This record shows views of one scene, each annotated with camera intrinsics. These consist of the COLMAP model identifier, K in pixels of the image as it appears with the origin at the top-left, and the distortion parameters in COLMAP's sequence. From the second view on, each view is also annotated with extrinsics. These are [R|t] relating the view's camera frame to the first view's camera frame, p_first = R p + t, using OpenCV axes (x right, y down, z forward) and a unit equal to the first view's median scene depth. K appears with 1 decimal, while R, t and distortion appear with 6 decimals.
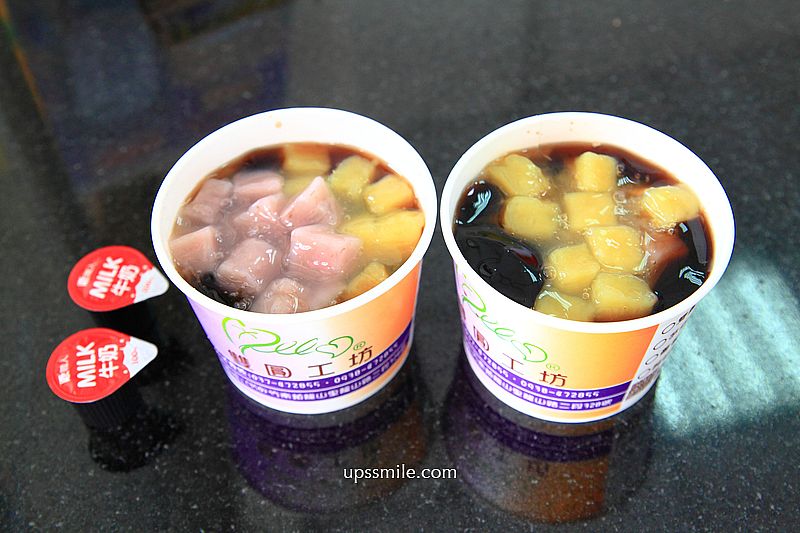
lens RADIAL K [[1002.0, 0, 400.0], [0, 1002.0, 266.5], [0, 0, 1]] dist [-0.020478, -0.015171]
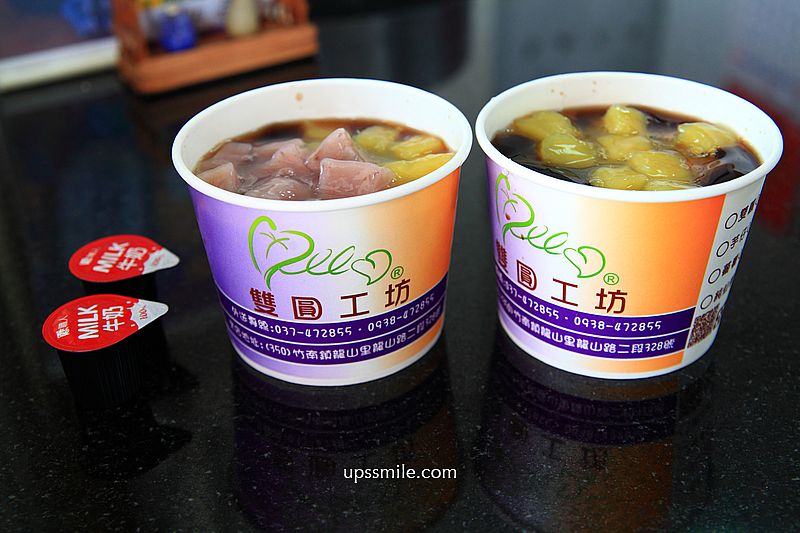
lens RADIAL K [[1002.0, 0, 400.0], [0, 1002.0, 266.5], [0, 0, 1]] dist [-0.020478, -0.015171]
pose [[0.998245, -0.029940, 0.051086, -0.080711], [0.045662, 0.938502, -0.342241, 0.369874], [-0.037698, 0.343974, 0.938222, 0.137192]]
